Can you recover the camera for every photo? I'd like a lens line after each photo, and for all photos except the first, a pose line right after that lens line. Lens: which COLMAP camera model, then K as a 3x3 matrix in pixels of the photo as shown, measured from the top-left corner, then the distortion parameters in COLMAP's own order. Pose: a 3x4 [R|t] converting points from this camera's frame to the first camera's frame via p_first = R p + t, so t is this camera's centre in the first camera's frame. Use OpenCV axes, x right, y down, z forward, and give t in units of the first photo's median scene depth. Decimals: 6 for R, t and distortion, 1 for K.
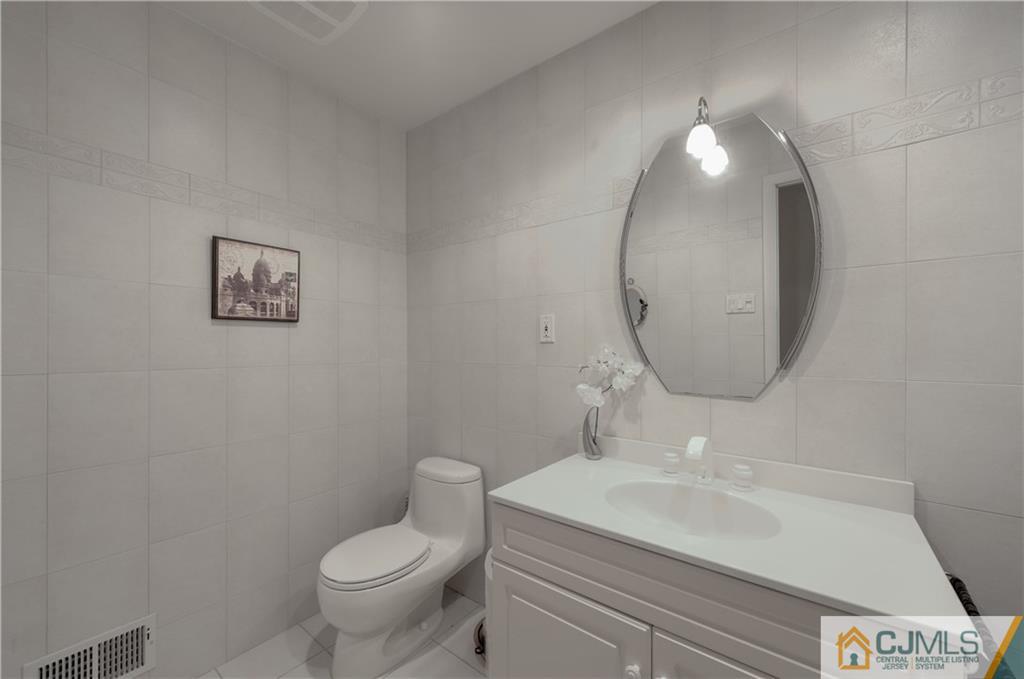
lens RADIAL K [[397.8, 0, 513.4], [0, 397.8, 344.2], [0, 0, 1]] dist [0.000740, 0.000042]
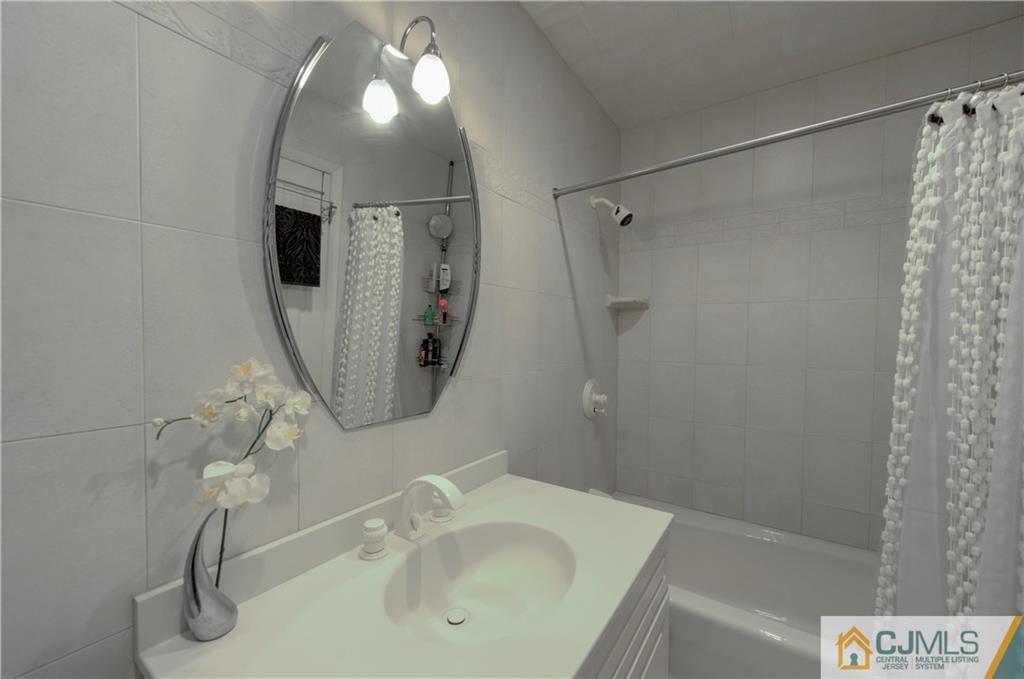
lens RADIAL K [[397.8, 0, 513.4], [0, 397.8, 344.2], [0, 0, 1]] dist [0.000740, 0.000042]
pose [[-0.046684, -0.022950, 0.998646, -0.244405], [-0.006494, 0.999722, 0.022671, -0.031777], [-0.998889, -0.005427, -0.046820, 0.744348]]
